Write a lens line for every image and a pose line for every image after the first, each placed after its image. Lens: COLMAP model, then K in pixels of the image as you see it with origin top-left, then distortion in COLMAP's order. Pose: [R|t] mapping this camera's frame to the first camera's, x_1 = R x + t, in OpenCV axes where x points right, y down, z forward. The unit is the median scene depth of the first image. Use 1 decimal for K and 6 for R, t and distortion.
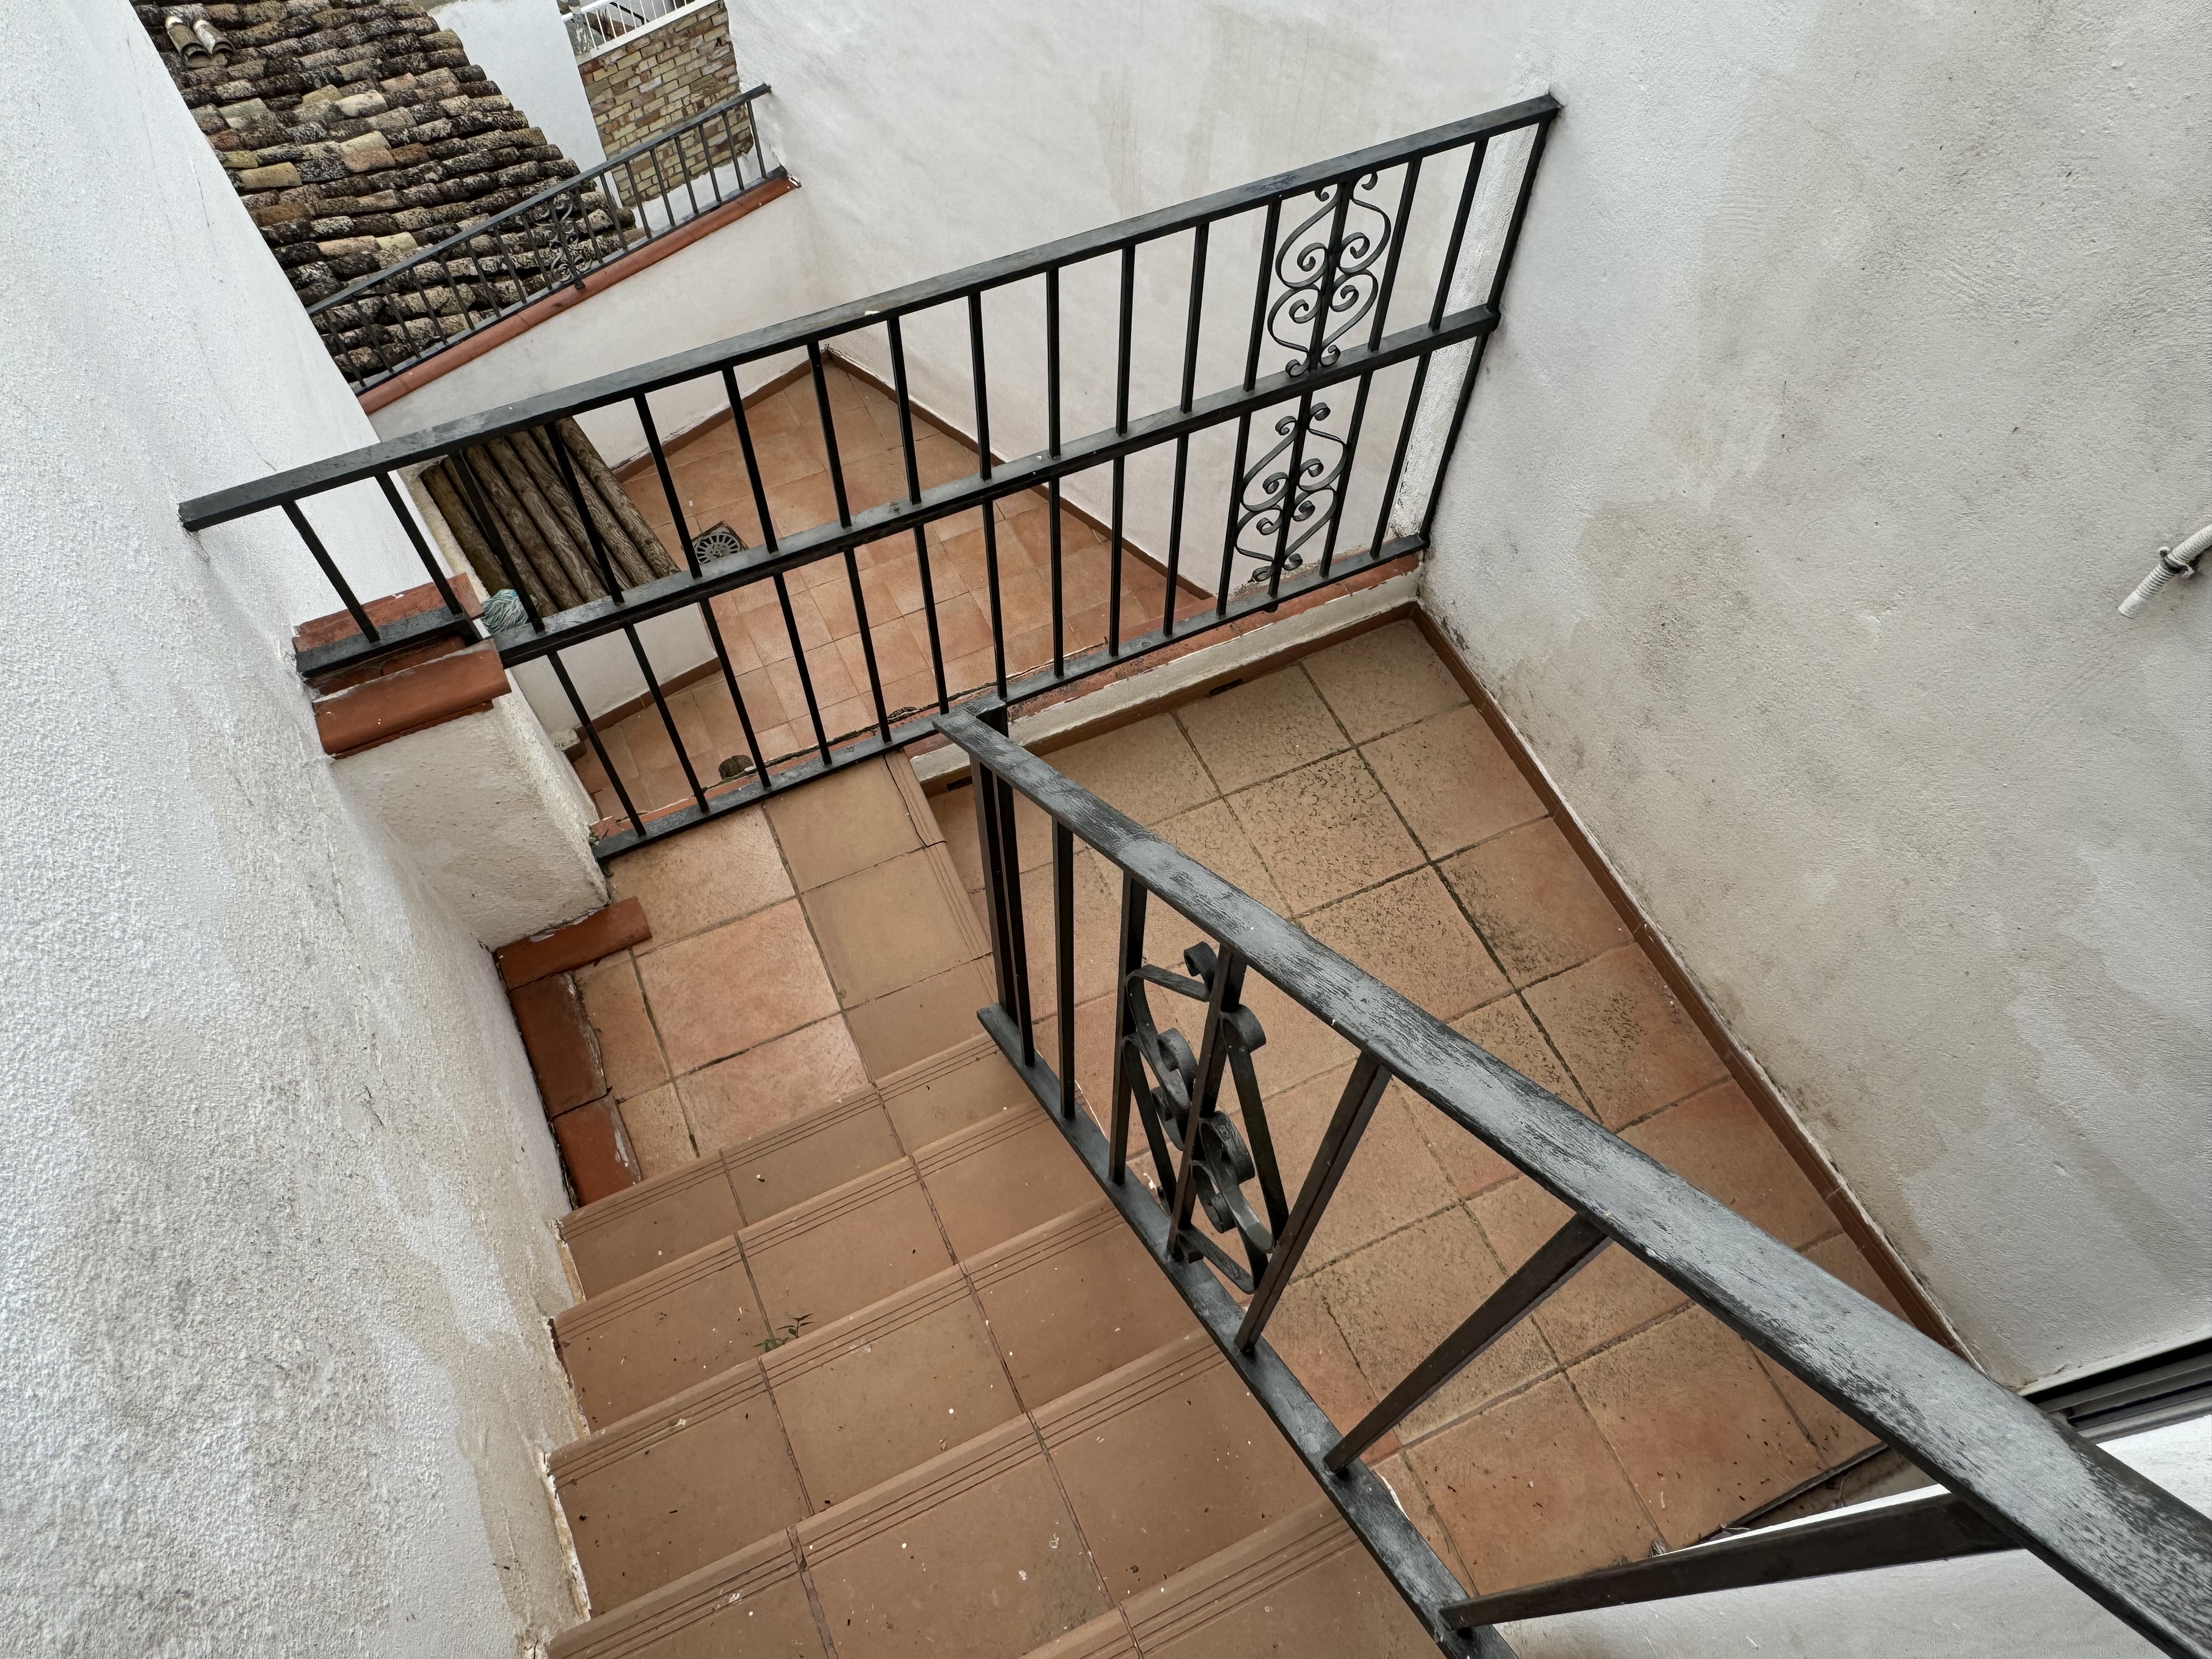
lens RADIAL K [[1449.8, 0, 1094.0], [0, 1449.8, 834.3], [0, 0, 1]] dist [-0.006771, 0.004508]
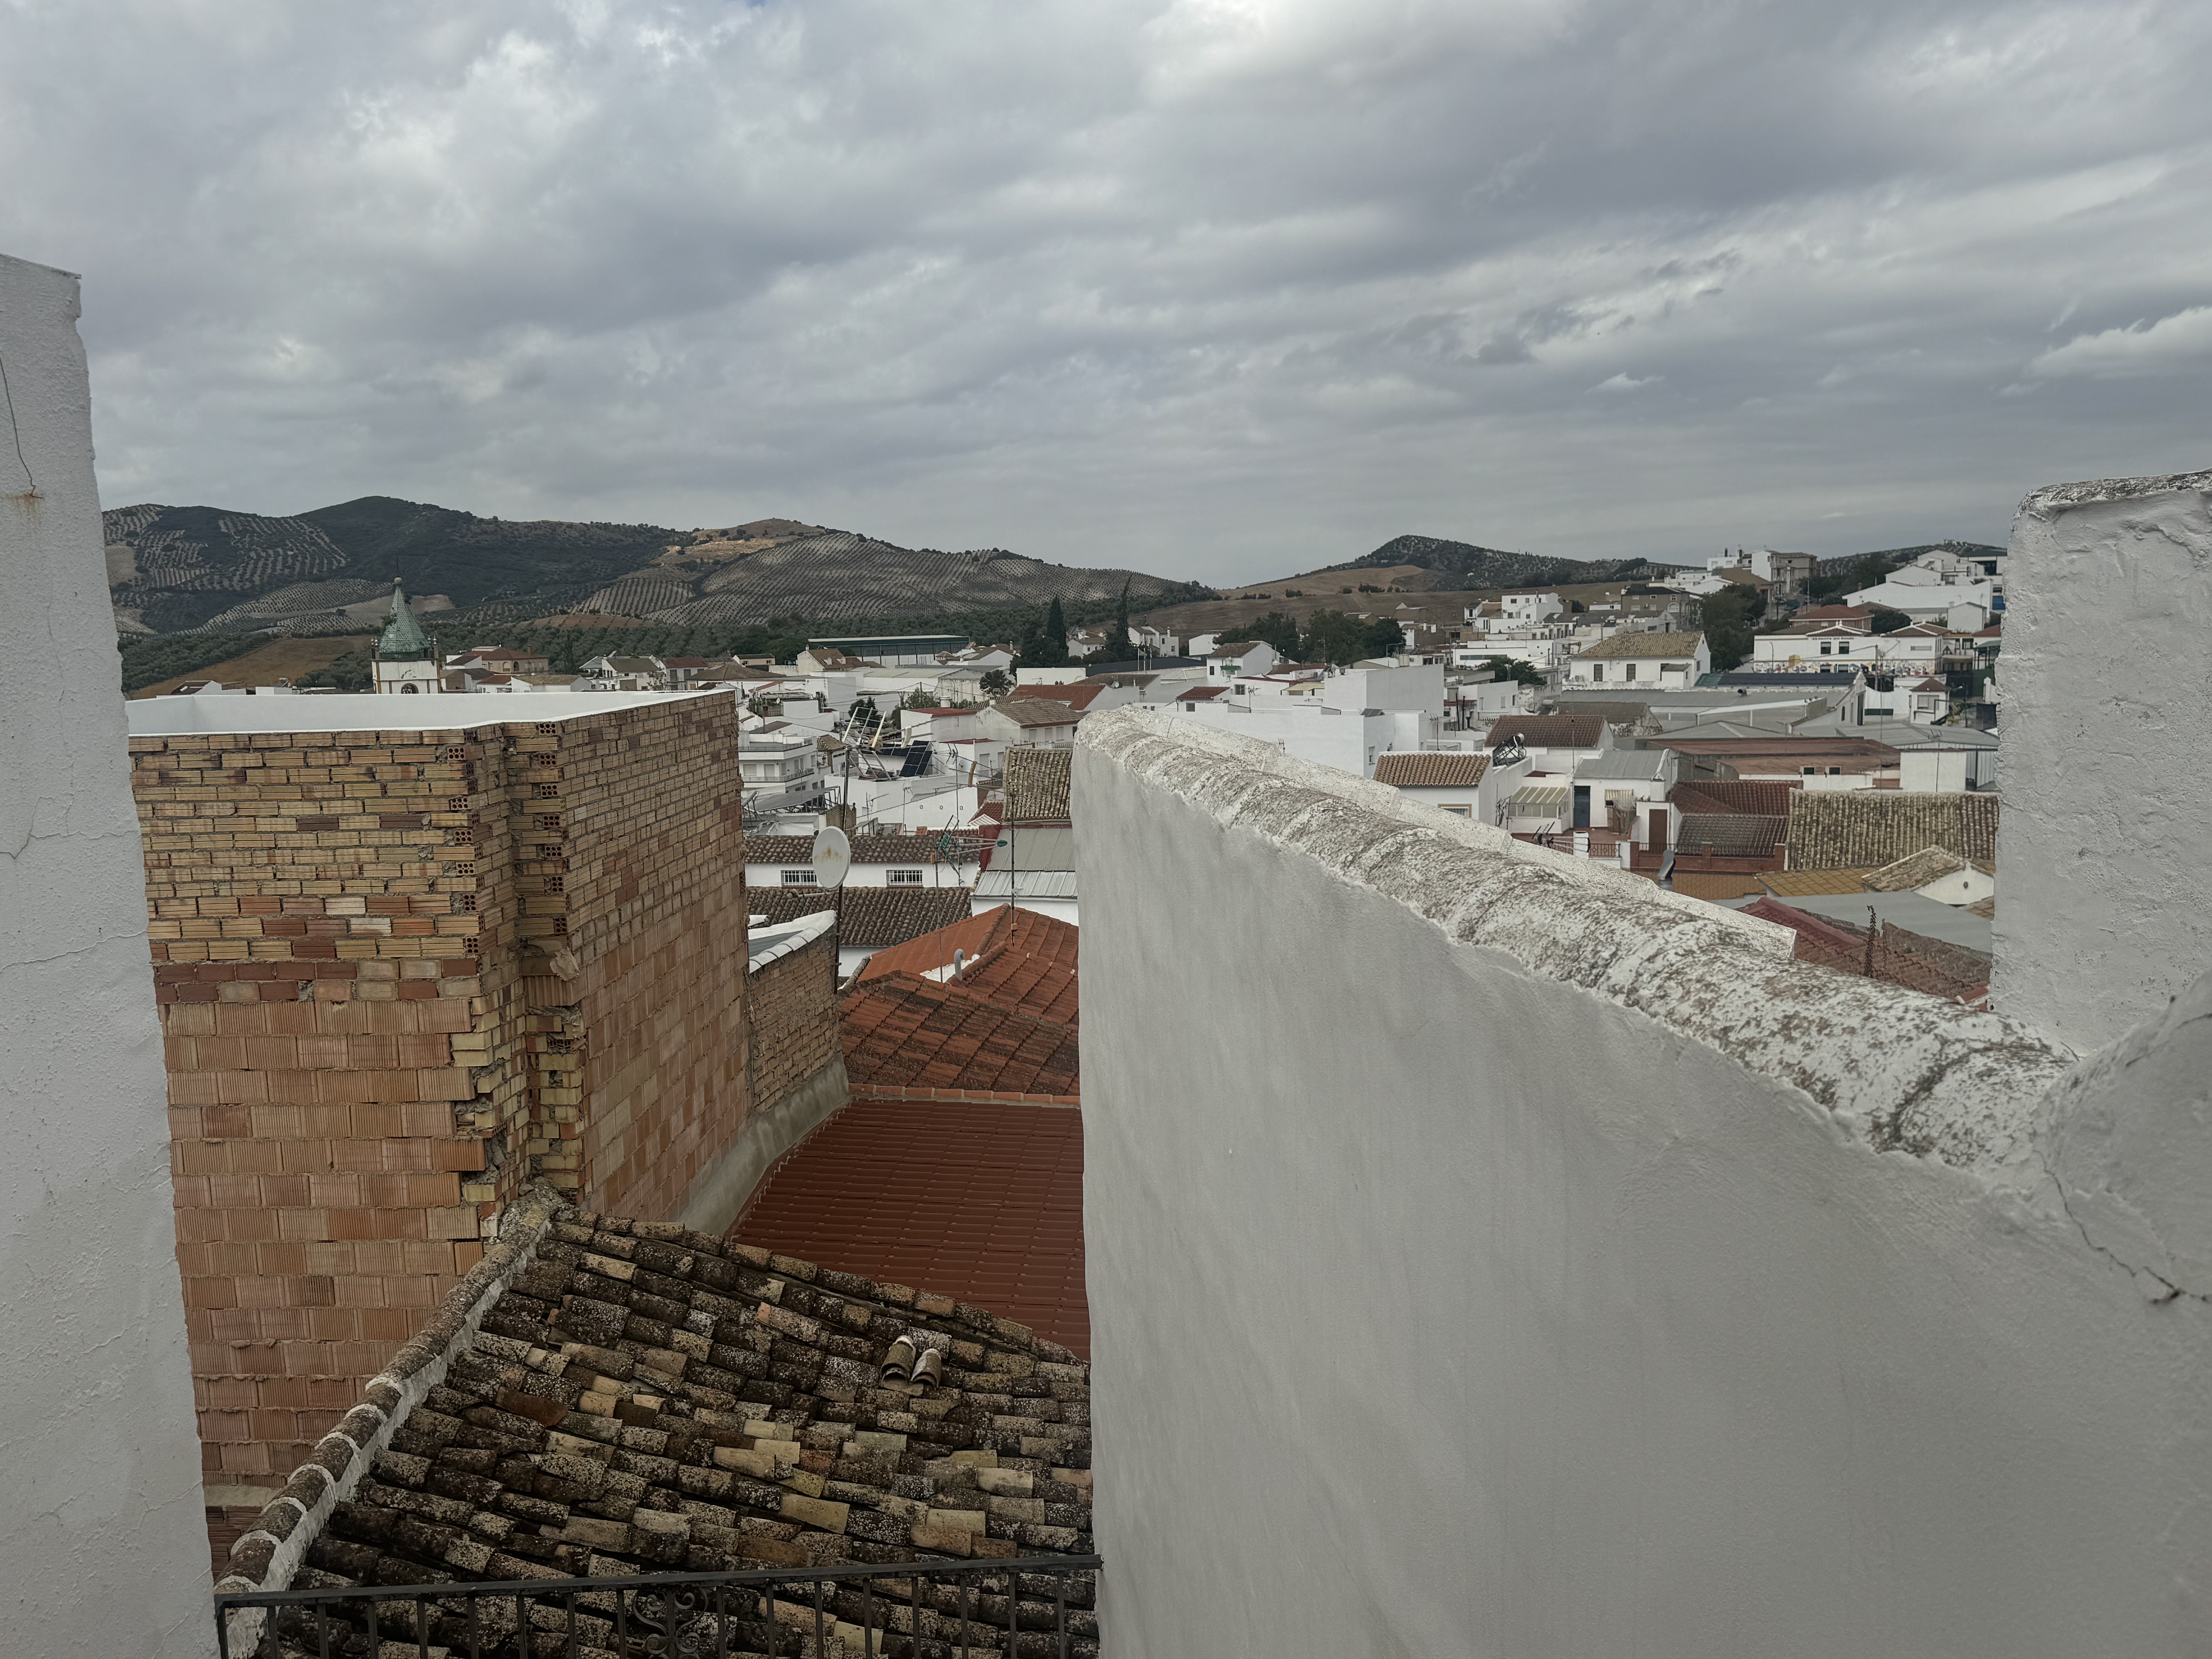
lens RADIAL K [[1786.2, 0, 1104.8], [0, 1786.2, 831.9], [0, 0, 1]] dist [0.207161, -0.455338]
pose [[0.760411, 0.056477, -0.646982, 0.170306], [-0.543186, 0.601368, -0.585922, -0.178392], [0.355983, 0.796973, 0.487965, 0.272773]]
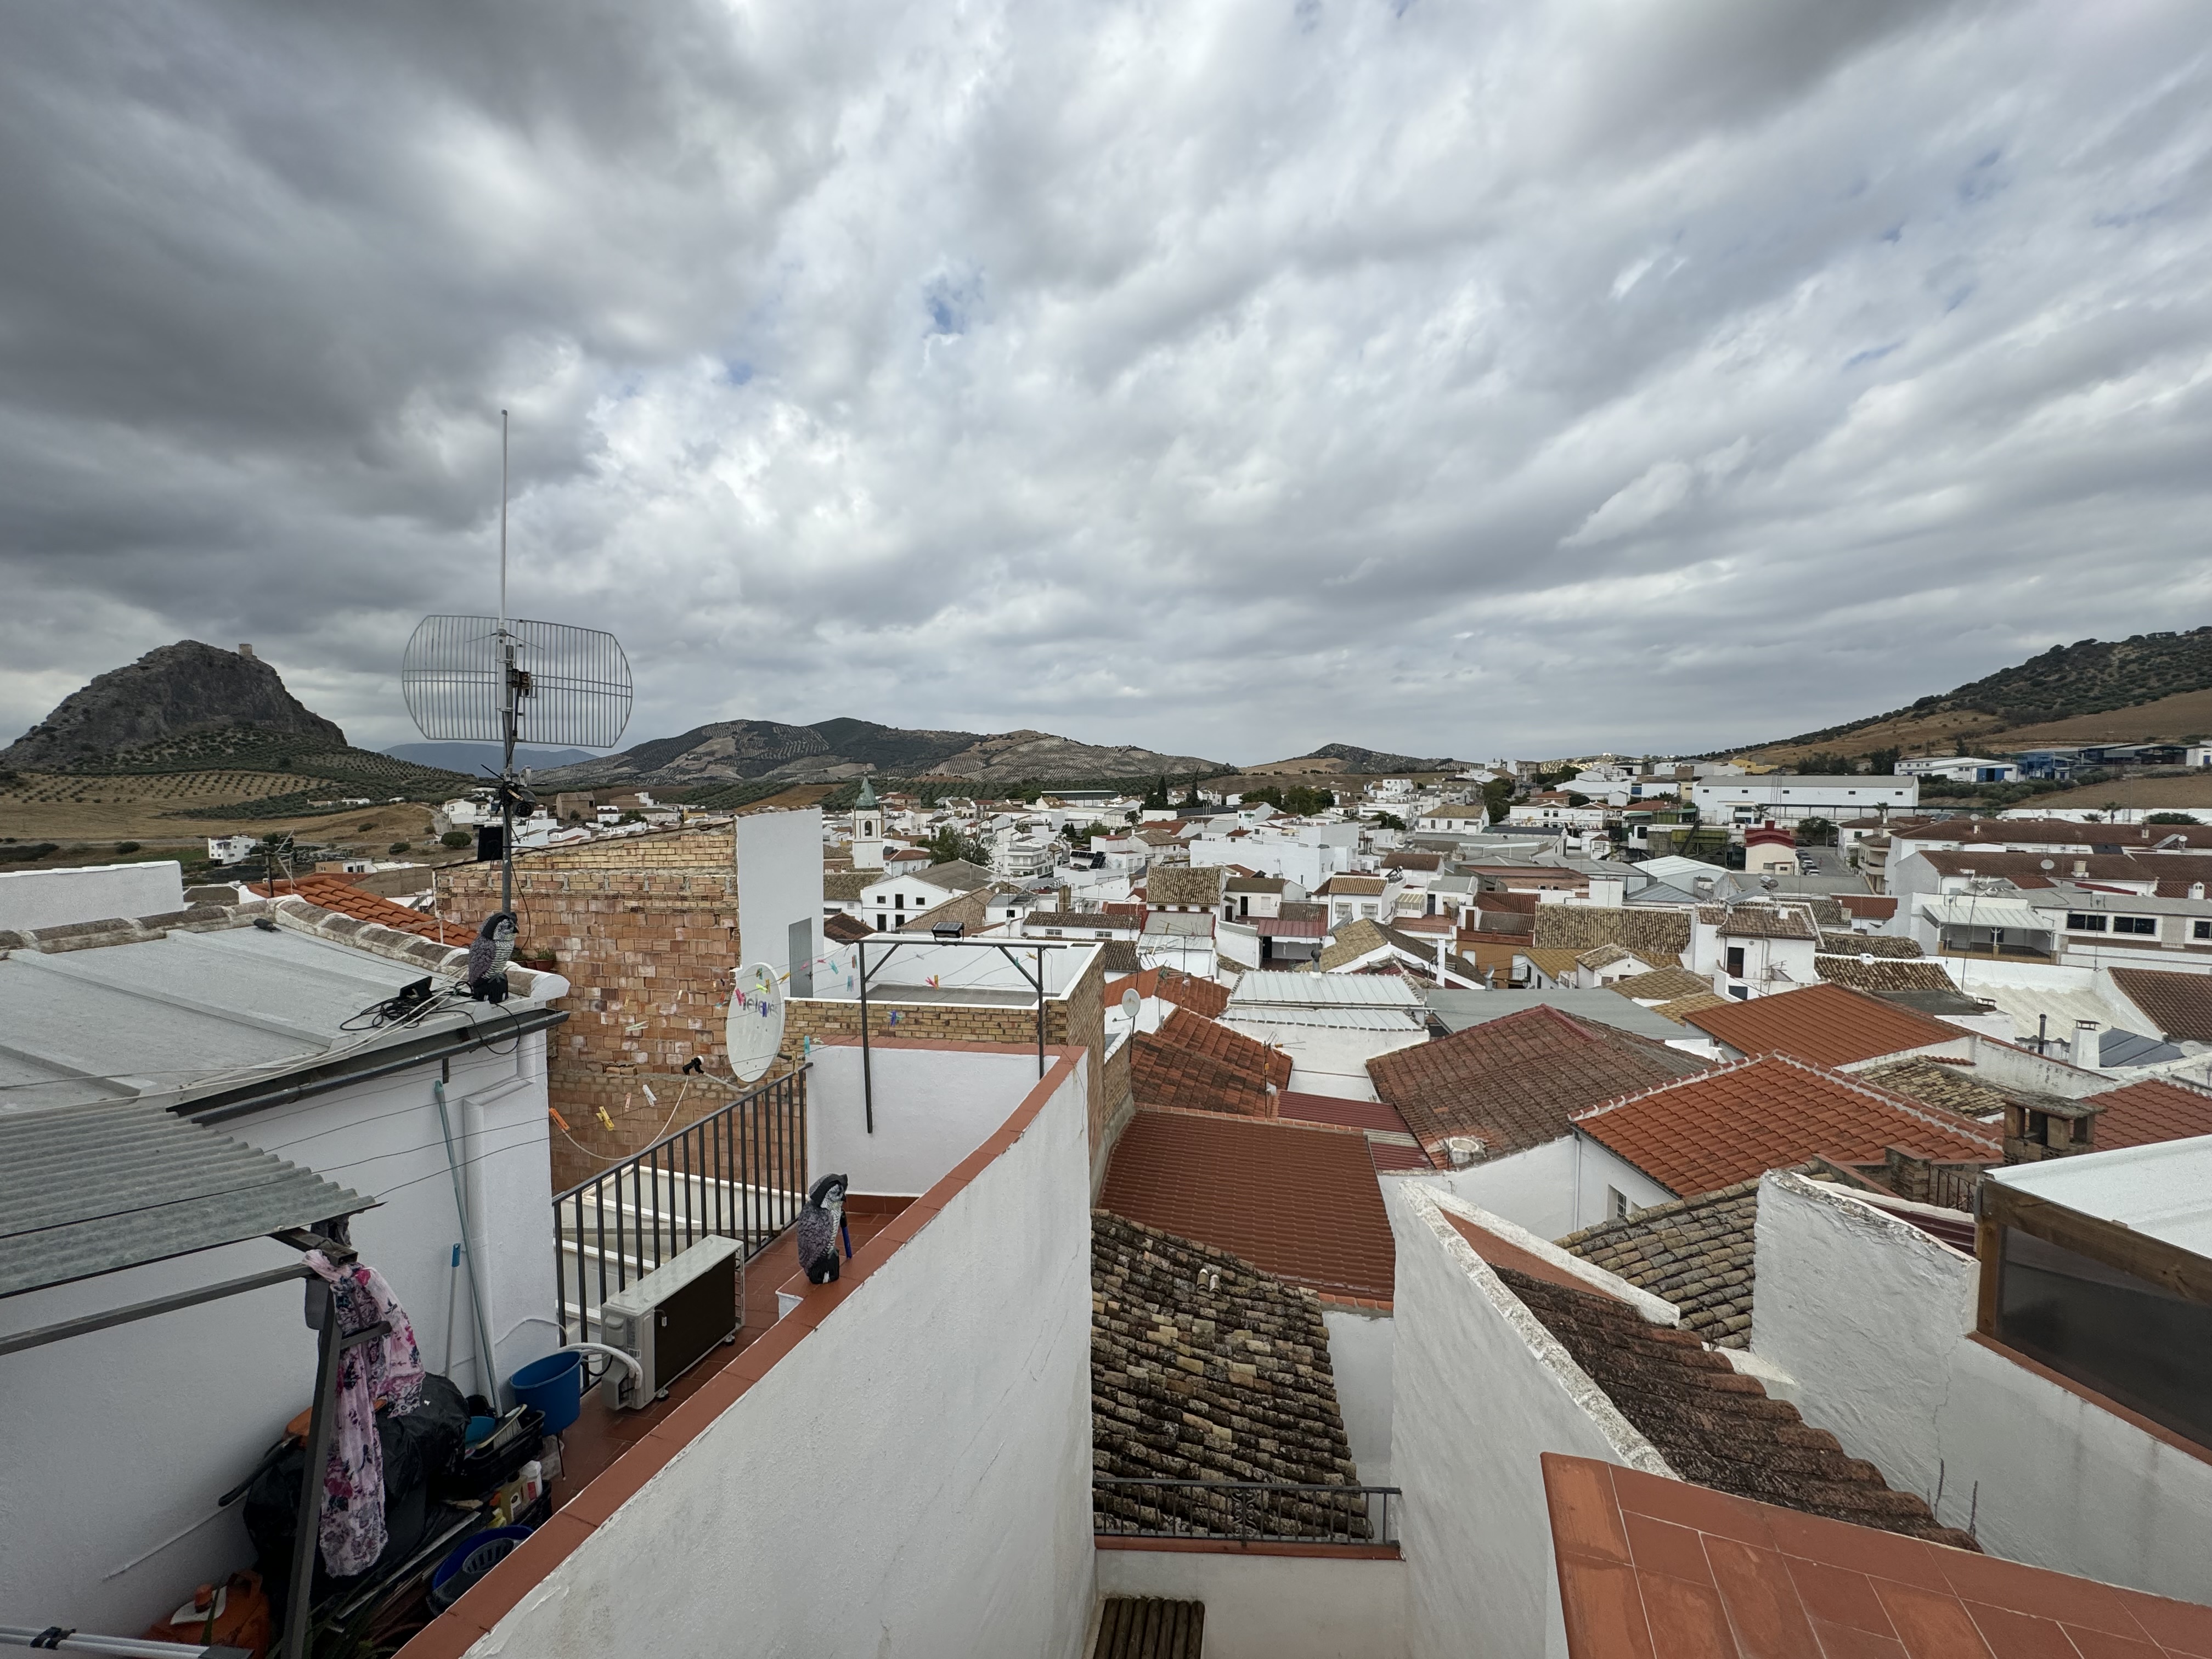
lens RADIAL K [[883.0, 0, 1104.3], [0, 883.0, 830.9], [0, 0, 1]] dist [-0.002742, 0.000746]
pose [[0.701263, 0.038683, -0.711853, 0.153833], [-0.609785, 0.549826, -0.570835, -0.105439], [0.369313, 0.834383, 0.409161, -0.109729]]
